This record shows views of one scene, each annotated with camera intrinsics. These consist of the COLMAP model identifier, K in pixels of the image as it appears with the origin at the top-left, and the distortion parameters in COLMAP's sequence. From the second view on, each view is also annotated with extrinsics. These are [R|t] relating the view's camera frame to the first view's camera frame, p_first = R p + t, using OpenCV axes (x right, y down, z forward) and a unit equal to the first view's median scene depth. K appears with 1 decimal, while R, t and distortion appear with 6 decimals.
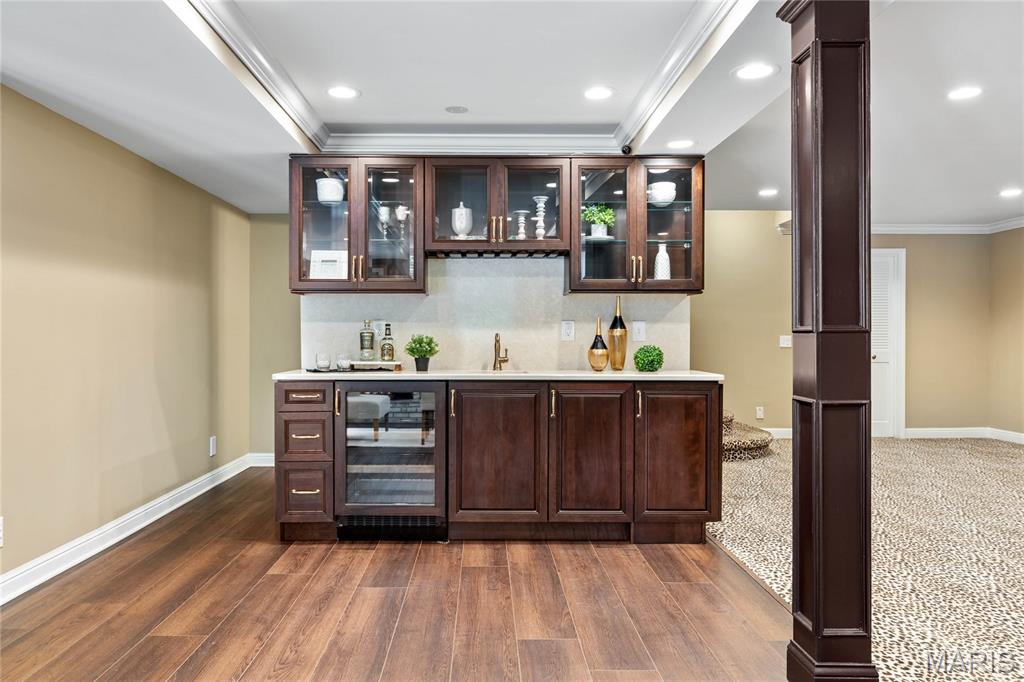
lens RADIAL K [[707.3, 0, 495.2], [0, 707.3, 338.4], [0, 0, 1]] dist [0.000144, 0.001020]
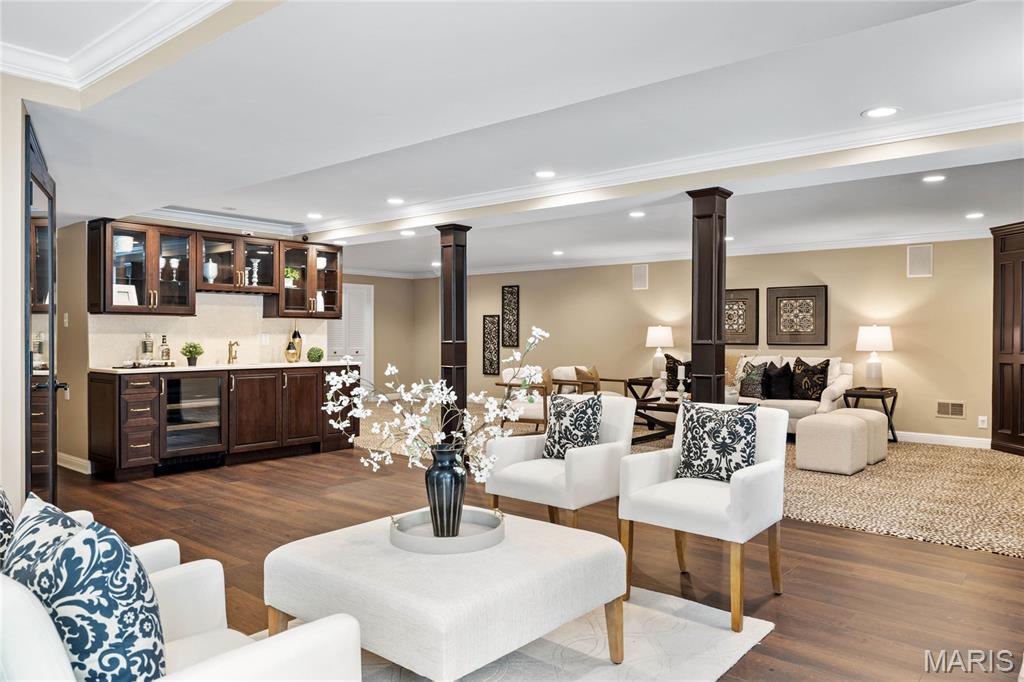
lens RADIAL K [[688.6, 0, 516.6], [0, 688.6, 316.9], [0, 0, 1]] dist [-0.000619, 0.000078]
pose [[0.645375, 0.020314, 0.763596, -0.794265], [-0.001334, 0.999675, -0.025467, -0.023867], [-0.763865, 0.015417, 0.645192, -0.531332]]
